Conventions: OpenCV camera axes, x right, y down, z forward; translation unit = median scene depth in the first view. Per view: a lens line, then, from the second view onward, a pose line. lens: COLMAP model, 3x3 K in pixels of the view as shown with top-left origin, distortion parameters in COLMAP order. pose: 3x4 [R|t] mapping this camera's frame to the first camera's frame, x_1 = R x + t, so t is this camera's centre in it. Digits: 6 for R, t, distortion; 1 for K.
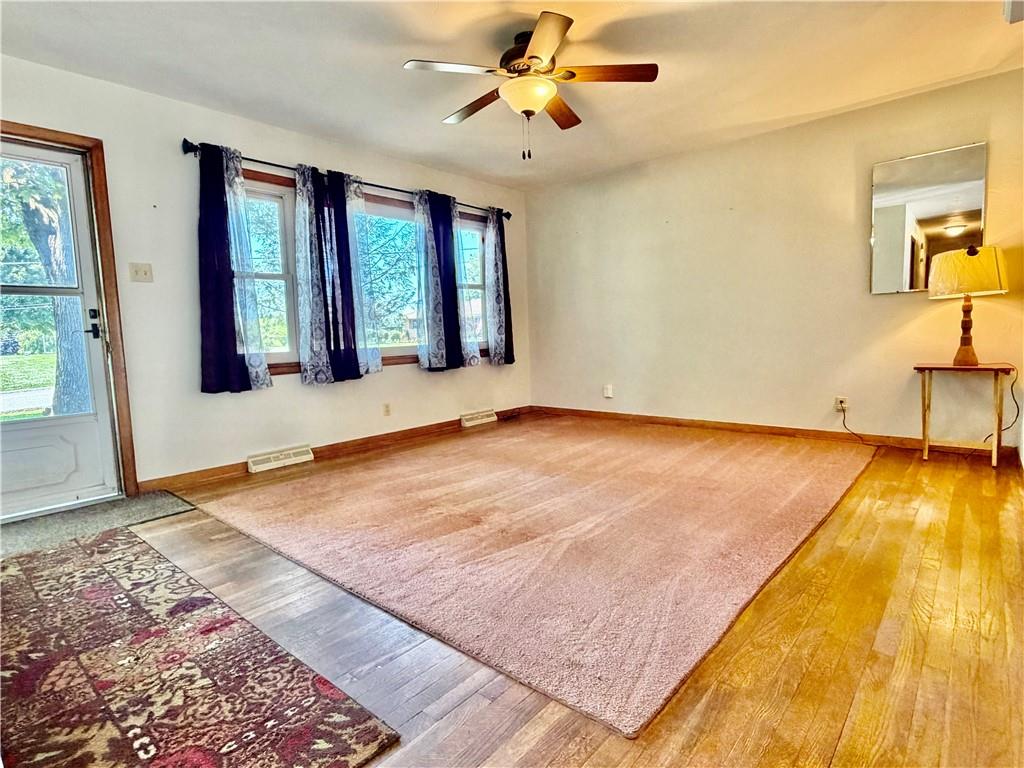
lens RADIAL K [[541.5, 0, 508.4], [0, 541.5, 380.6], [0, 0, 1]] dist [-0.003392, 0.000036]
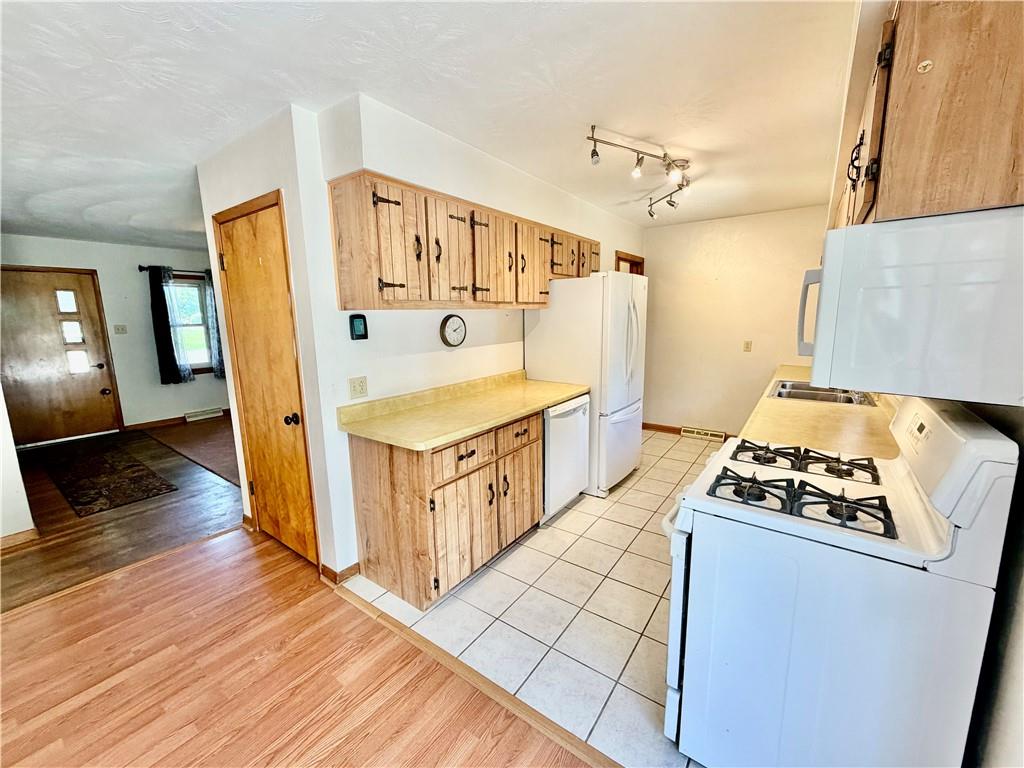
lens RADIAL K [[410.0, 0, 507.3], [0, 410.0, 383.3], [0, 0, 1]] dist [-0.000399, 0.000115]
pose [[0.996337, -0.001563, 0.085497, 0.558982], [-0.004596, 0.997409, 0.071797, -0.087391], [-0.085388, -0.071927, 0.993748, -0.600584]]
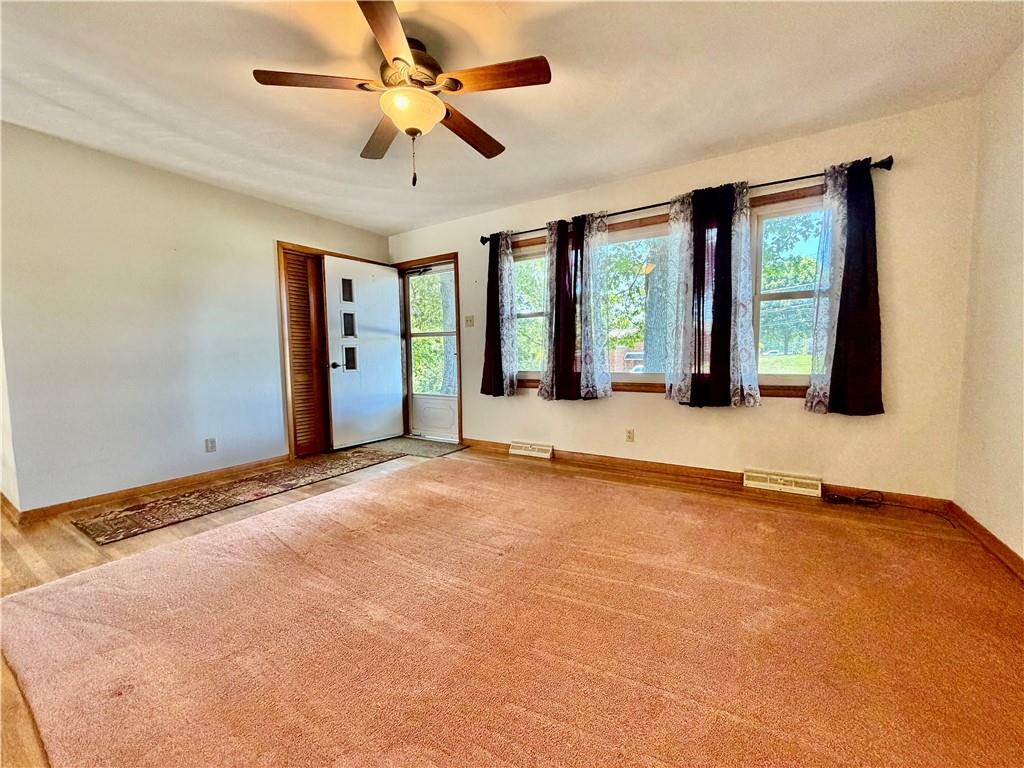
lens RADIAL K [[410.0, 0, 506.3], [0, 410.0, 381.7], [0, 0, 1]] dist [-0.000399, 0.000115]
pose [[0.152384, 0.099813, -0.983268, 0.530998], [-0.081958, 0.992737, 0.088073, -0.104286], [0.984917, 0.067165, 0.159458, 0.730686]]
